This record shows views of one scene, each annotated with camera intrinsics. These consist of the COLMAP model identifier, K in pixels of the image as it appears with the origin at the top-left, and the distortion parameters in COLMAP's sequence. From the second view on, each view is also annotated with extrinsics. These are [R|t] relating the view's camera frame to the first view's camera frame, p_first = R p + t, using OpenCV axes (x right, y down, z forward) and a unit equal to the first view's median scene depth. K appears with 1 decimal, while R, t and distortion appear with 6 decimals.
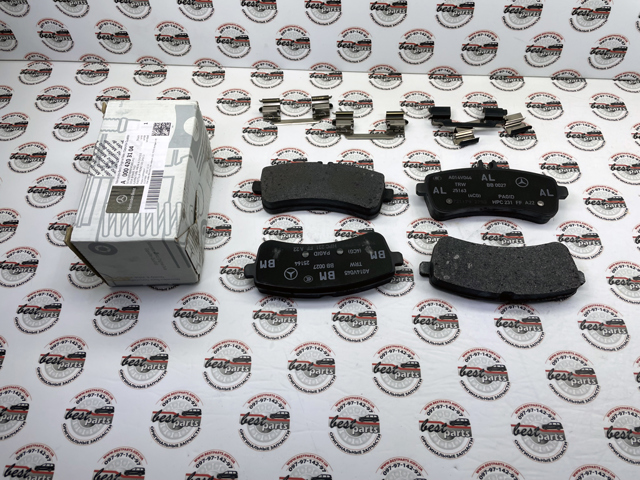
lens RADIAL K [[496.8, 0, 322.5], [0, 496.8, 233.8], [0, 0, 1]] dist [0.066816, -0.108561]
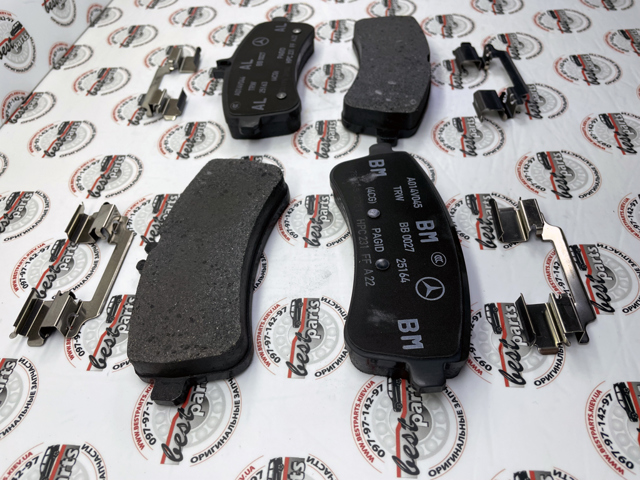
lens RADIAL K [[496.8, 0, 322.5], [0, 496.8, 233.8], [0, 0, 1]] dist [0.066816, -0.108561]
pose [[0.034092, -0.728659, 0.684028, -0.347277], [0.889247, 0.334501, 0.312007, -0.171982], [-0.456155, 0.597633, 0.659362, 0.697349]]
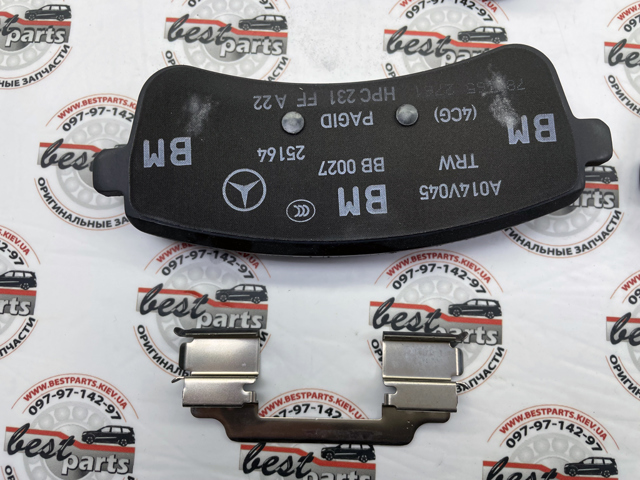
lens RADIAL K [[496.8, 0, 322.5], [0, 496.8, 233.8], [0, 0, 1]] dist [0.066816, -0.108561]
pose [[0.999732, 0.022294, 0.006164, -0.016554], [-0.022835, 0.908827, 0.416547, -0.024262], [0.003685, -0.416576, 0.909093, 0.700995]]
